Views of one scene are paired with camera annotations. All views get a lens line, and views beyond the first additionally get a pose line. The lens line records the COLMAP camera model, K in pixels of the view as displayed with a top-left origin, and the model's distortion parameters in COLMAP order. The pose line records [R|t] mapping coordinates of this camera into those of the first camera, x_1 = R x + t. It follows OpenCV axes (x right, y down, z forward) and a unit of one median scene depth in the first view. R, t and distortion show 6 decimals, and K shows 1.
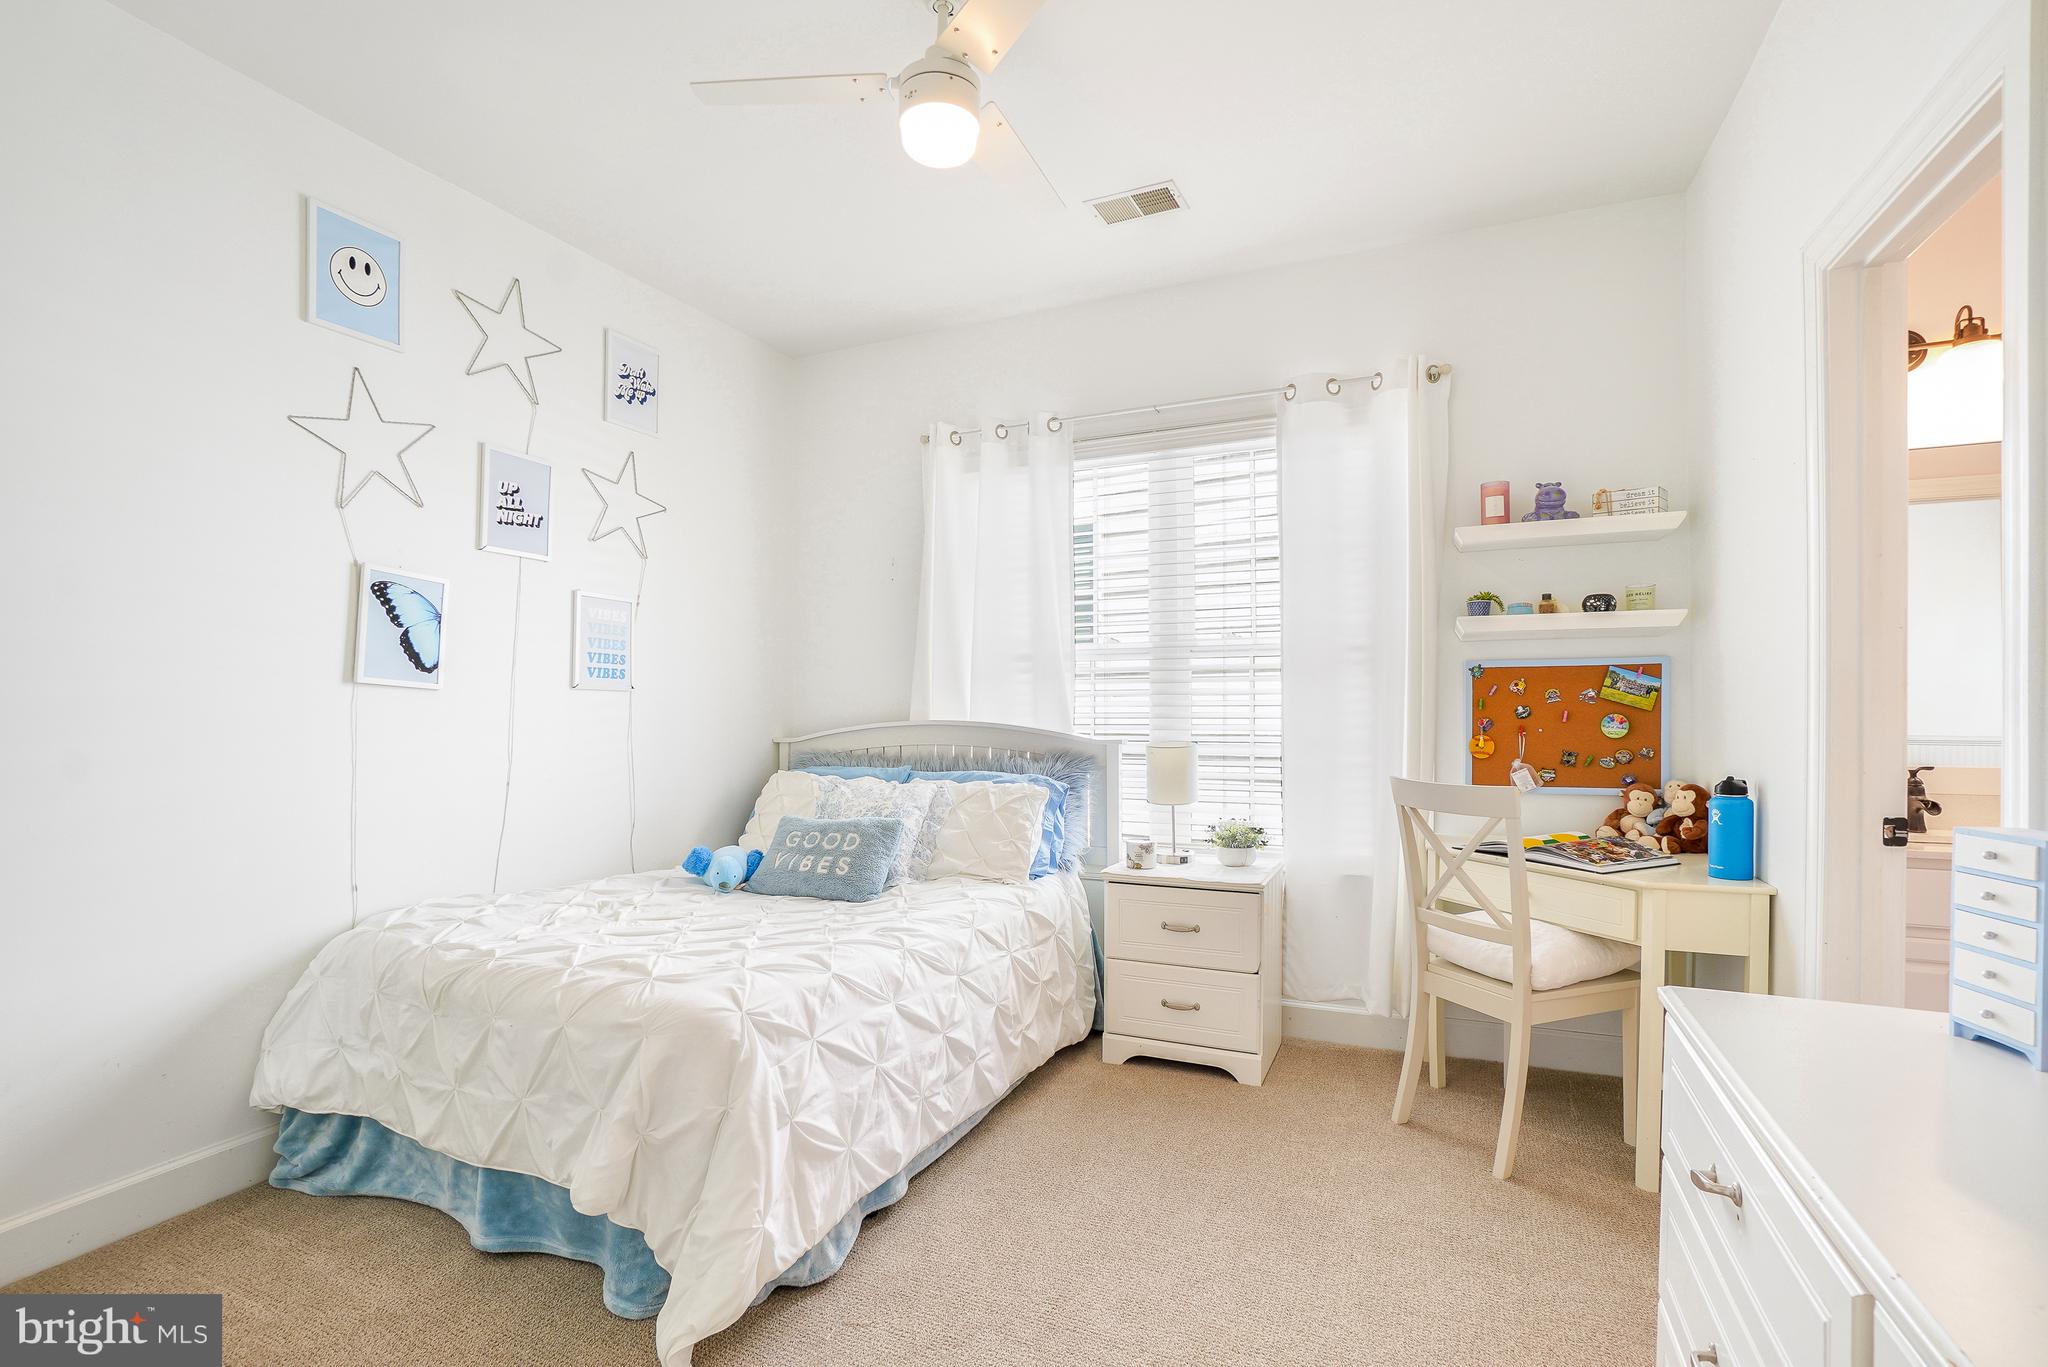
lens RADIAL K [[922.1, 0, 1021.6], [0, 922.1, 690.2], [0, 0, 1]] dist [-0.003818, -0.000403]
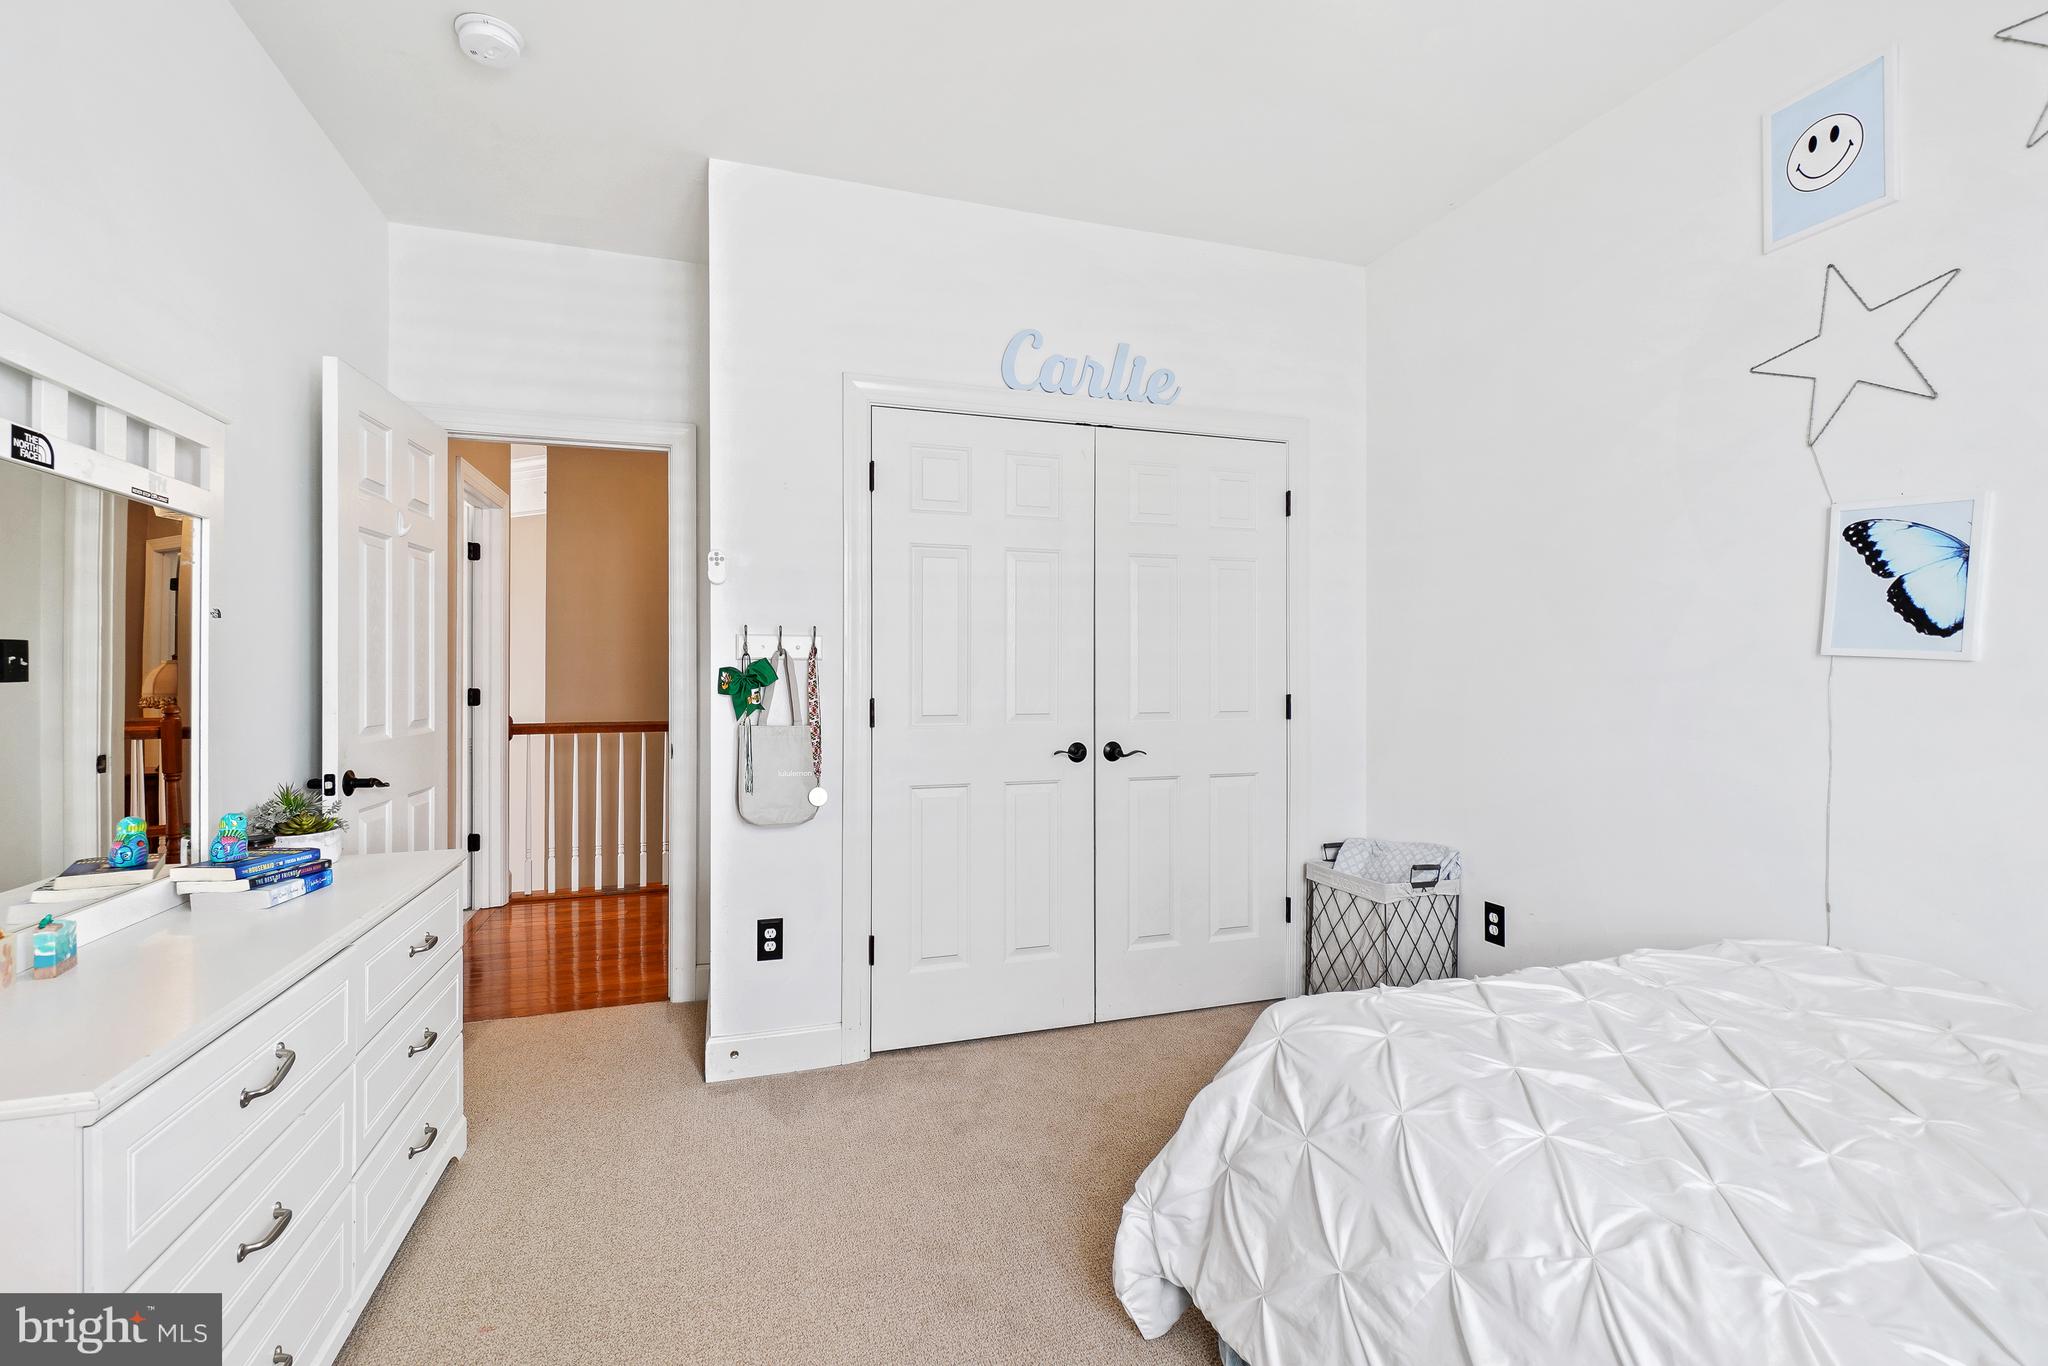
lens RADIAL K [[922.1, 0, 1019.3], [0, 922.1, 685.5], [0, 0, 1]] dist [-0.003818, -0.000403]
pose [[-0.725128, 0.003652, -0.688604, 0.337981], [0.008440, 0.999958, -0.003584, 0.014995], [0.688562, -0.008411, -0.725129, 1.058874]]
